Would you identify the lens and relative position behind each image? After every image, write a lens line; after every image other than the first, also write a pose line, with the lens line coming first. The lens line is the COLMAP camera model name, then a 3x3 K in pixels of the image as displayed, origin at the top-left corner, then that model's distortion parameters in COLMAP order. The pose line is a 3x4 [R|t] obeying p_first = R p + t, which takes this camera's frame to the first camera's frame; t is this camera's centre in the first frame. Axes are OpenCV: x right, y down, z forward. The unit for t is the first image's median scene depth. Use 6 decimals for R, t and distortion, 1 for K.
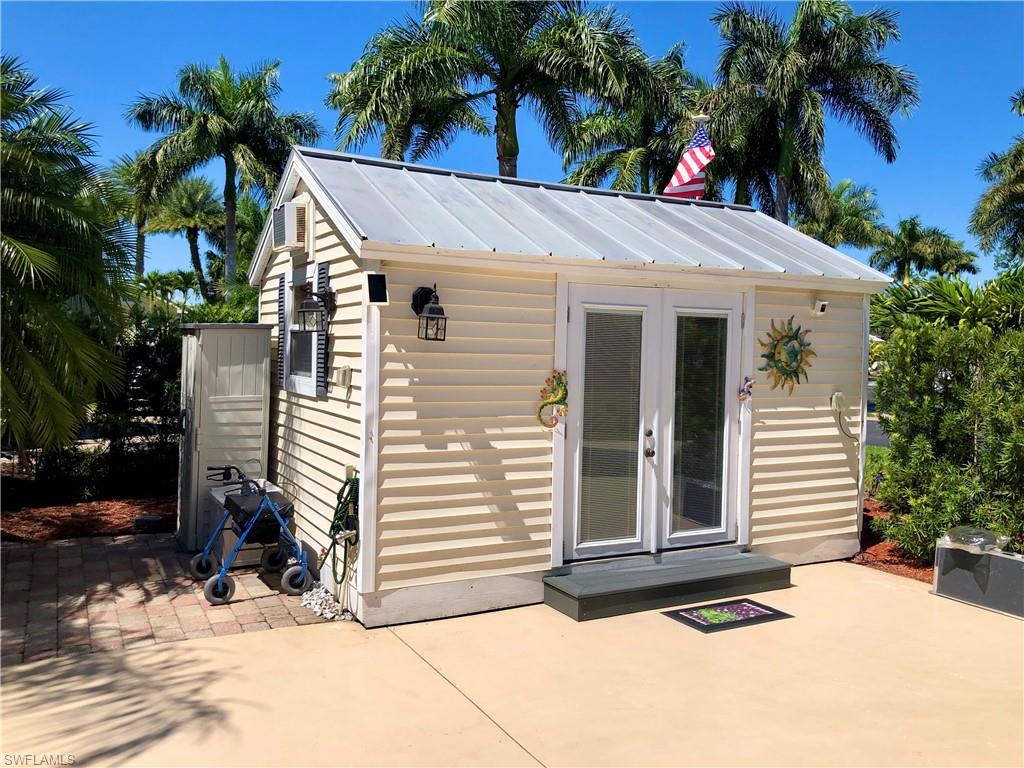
lens RADIAL K [[835.8, 0, 513.0], [0, 835.8, 369.9], [0, 0, 1]] dist [0.039899, -0.005379]
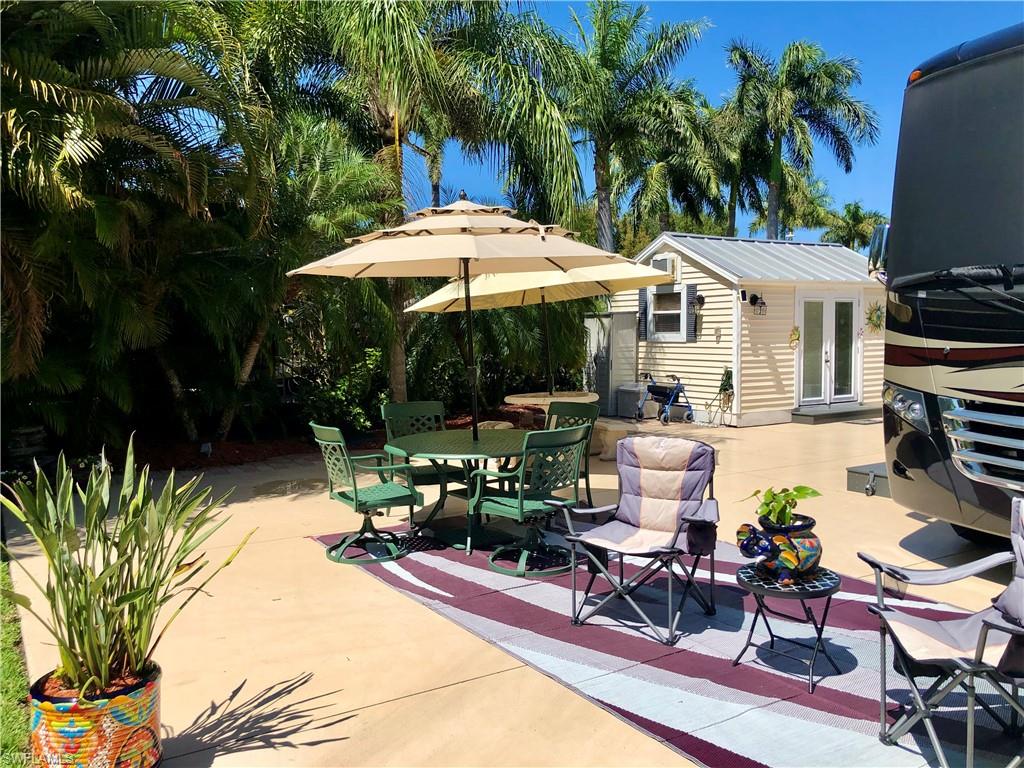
lens RADIAL K [[793.1, 0, 512.0], [0, 793.1, 384.0], [0, 0, 1]] dist [0.001147, 0.001467]
pose [[0.998554, -0.036326, 0.039639, -0.821780], [0.034537, 0.998393, 0.044921, 0.034249], [-0.041208, -0.043487, 0.998204, -1.204134]]
